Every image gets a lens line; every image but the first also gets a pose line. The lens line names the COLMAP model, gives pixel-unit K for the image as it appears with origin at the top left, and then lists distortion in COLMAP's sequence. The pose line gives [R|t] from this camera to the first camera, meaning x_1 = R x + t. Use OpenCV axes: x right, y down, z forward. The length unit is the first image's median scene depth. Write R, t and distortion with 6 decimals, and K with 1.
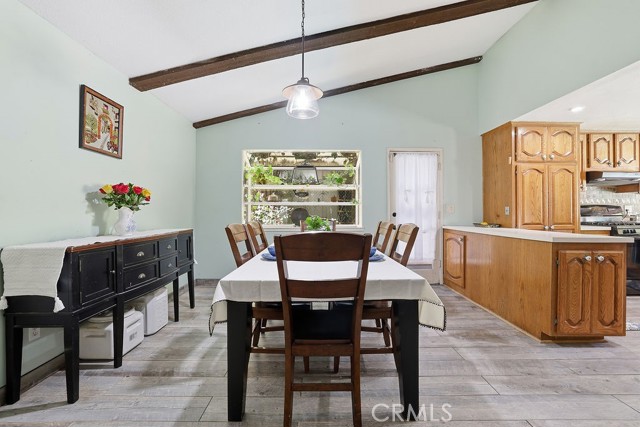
lens RADIAL K [[277.8, 0, 319.1], [0, 277.8, 211.4], [0, 0, 1]] dist [-0.045614, 0.016856]
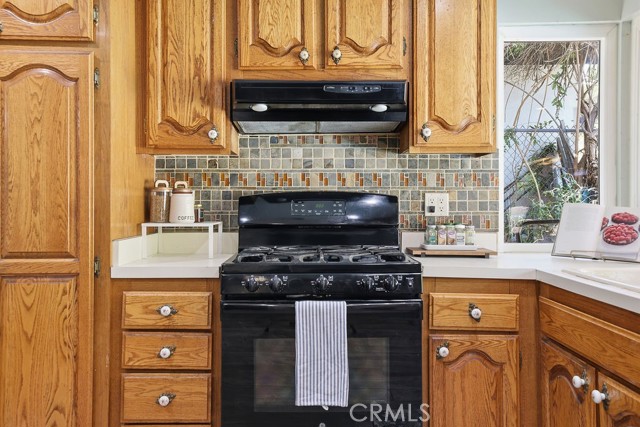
lens RADIAL K [[610.0, 0, 317.2], [0, 610.0, 204.4], [0, 0, 1]] dist [0.052728, 0.002459]
pose [[0.999977, 0.003594, -0.005742, 1.202212], [-0.003611, 0.999989, -0.002949, -0.008207], [0.005731, 0.002970, 0.999979, 0.342109]]
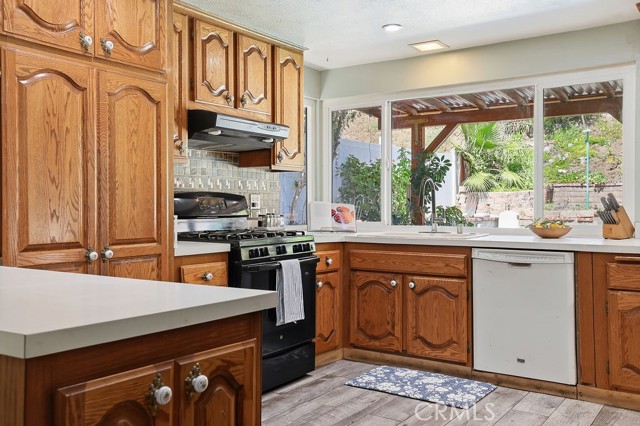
lens RADIAL K [[610.0, 0, 317.2], [0, 610.0, 203.9], [0, 0, 1]] dist [0.052728, 0.002459]
pose [[0.570008, 0.005223, 0.821622, 0.373995], [-0.003021, 0.999986, -0.004261, -0.001187], [-0.821633, -0.000053, 0.570016, 0.341403]]
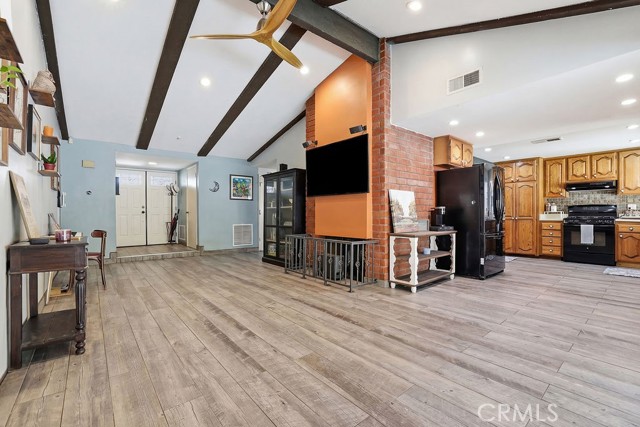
lens RADIAL K [[284.1, 0, 319.3], [0, 284.1, 215.5], [0, 0, 1]] dist [-0.045456, 0.018427]
pose [[0.628199, 0.005397, -0.778034, 1.467143], [-0.001061, 0.999981, 0.006080, 0.029689], [0.778052, -0.002994, 0.628192, -1.179339]]
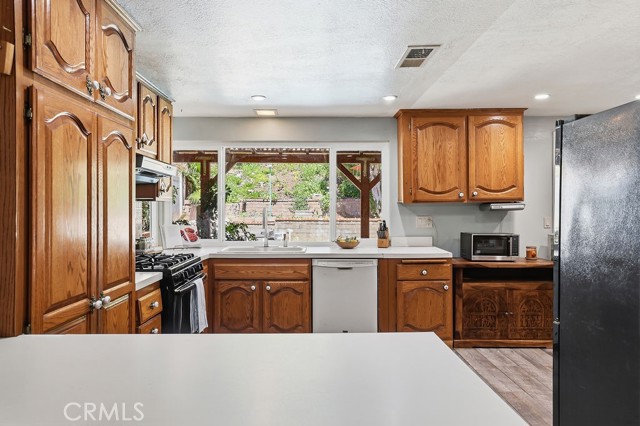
lens RADIAL K [[430.5, 0, 319.2], [0, 430.5, 206.6], [0, 0, 1]] dist [0.027570, 0.000269]
pose [[-0.000973, 0.009890, 0.999951, 0.313229], [-0.002975, 0.999947, -0.009893, -0.052875], [-0.999995, -0.002984, -0.000944, 0.726212]]
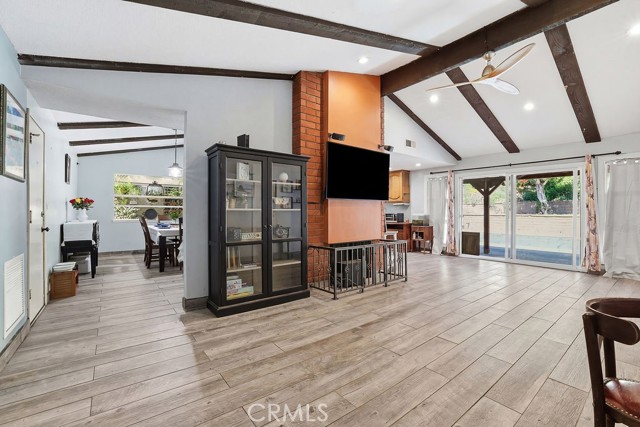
lens RADIAL K [[277.8, 0, 319.1], [0, 277.8, 211.4], [0, 0, 1]] dist [-0.045614, 0.016856]
pose [[0.795447, 0.003685, 0.606012, -0.340797], [-0.004437, 0.999990, -0.000257, -0.001188], [-0.606007, -0.002484, 0.795456, -1.202926]]
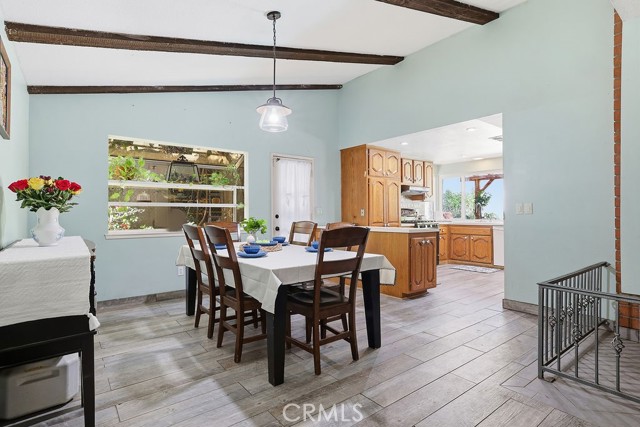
lens RADIAL K [[329.6, 0, 320.0], [0, 329.6, 213.5], [0, 0, 1]] dist [-0.010856, 0.000924]
pose [[0.791621, -0.002183, 0.611009, -0.437536], [0.002576, 0.999997, 0.000235, 0.000281], [-0.611008, 0.001388, 0.791623, -0.117741]]
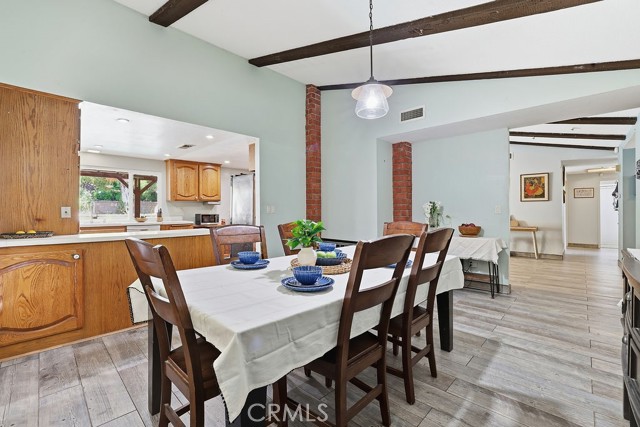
lens RADIAL K [[277.8, 0, 319.1], [0, 277.8, 211.4], [0, 0, 1]] dist [-0.045614, 0.016856]
pose [[-0.717091, 0.002216, 0.696976, -0.358068], [0.002552, 0.999997, -0.000555, -0.003309], [-0.696975, 0.001381, -0.717094, 1.080129]]
